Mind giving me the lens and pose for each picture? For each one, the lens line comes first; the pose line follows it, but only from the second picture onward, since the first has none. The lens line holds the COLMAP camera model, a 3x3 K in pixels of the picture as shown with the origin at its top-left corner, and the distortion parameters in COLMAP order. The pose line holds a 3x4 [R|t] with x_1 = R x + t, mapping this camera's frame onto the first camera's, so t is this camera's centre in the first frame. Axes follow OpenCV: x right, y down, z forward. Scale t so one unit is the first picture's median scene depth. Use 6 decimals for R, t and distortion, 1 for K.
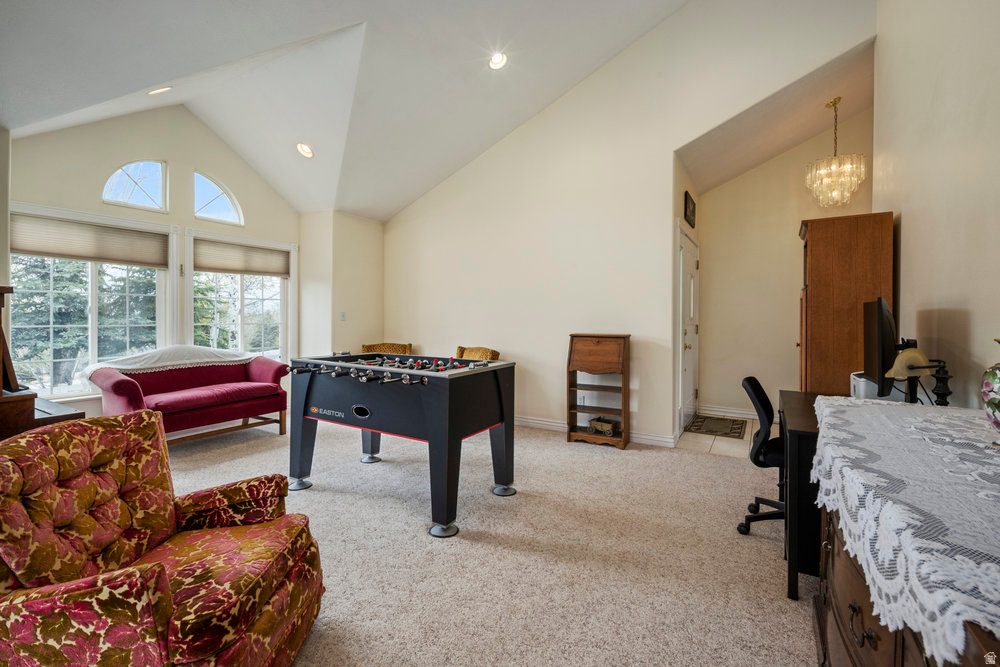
lens RADIAL K [[444.1, 0, 505.6], [0, 444.1, 324.1], [0, 0, 1]] dist [0.011107, 0.000561]
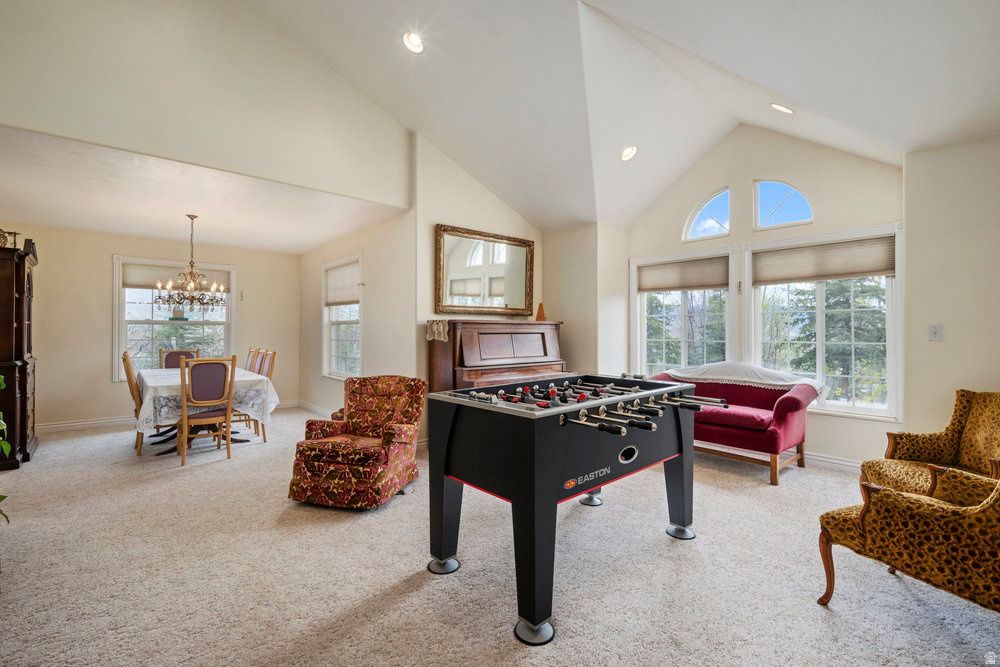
lens RADIAL K [[444.1, 0, 498.3], [0, 444.1, 329.7], [0, 0, 1]] dist [0.011107, 0.000561]
pose [[-0.314387, -0.005164, -0.949281, 0.415554], [-0.014644, 0.999893, -0.000589, -0.016072], [0.949182, 0.013716, -0.314429, 0.816484]]
